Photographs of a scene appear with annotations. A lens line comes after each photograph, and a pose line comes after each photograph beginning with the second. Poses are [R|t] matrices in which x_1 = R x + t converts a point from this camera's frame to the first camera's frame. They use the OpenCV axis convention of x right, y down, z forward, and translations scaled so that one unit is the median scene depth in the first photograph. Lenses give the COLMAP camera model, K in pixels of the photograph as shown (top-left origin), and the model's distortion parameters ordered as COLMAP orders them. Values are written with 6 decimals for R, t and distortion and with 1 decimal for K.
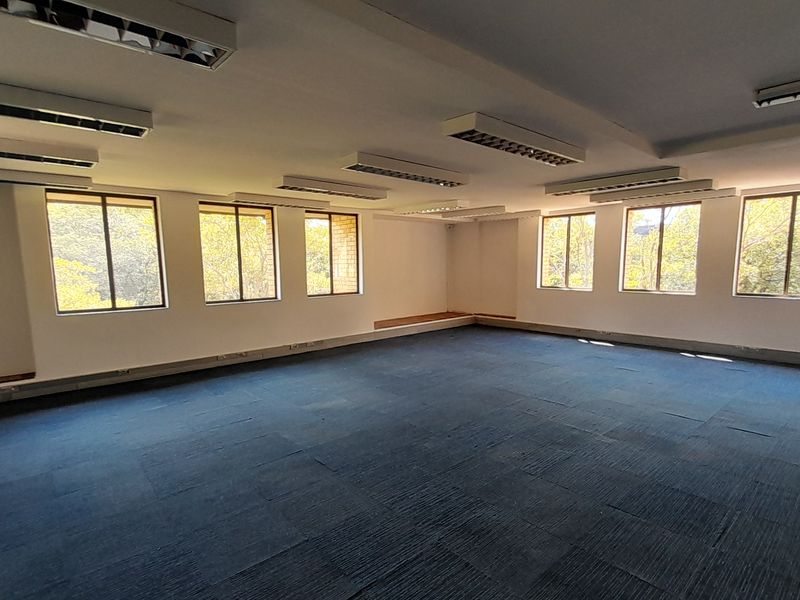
lens RADIAL K [[421.8, 0, 398.3], [0, 421.8, 316.1], [0, 0, 1]] dist [0.020378, -0.014163]
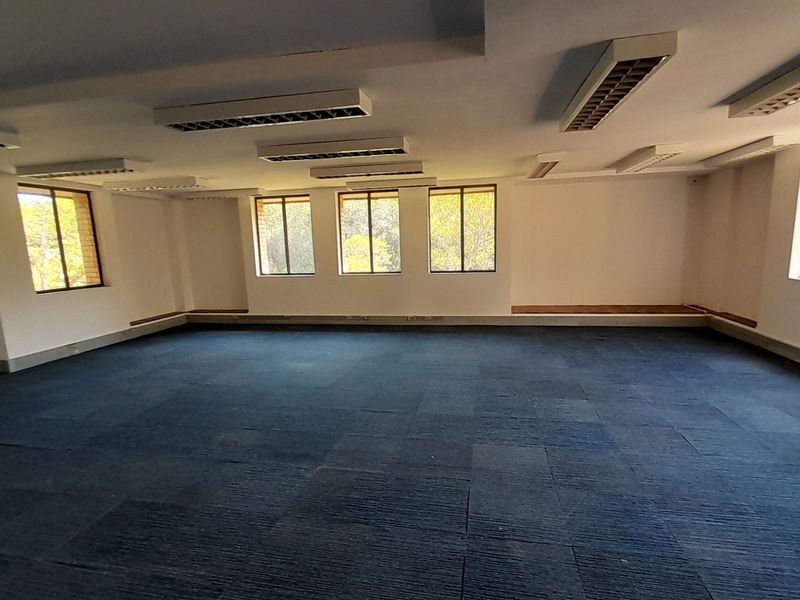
lens RADIAL K [[421.4, 0, 400.7], [0, 421.4, 312.4], [0, 0, 1]] dist [0.021327, -0.016446]
pose [[0.616020, 0.124436, -0.777840, 0.581479], [-0.075963, 0.992226, 0.098573, -0.047301], [0.784059, -0.001636, 0.620684, 0.316334]]
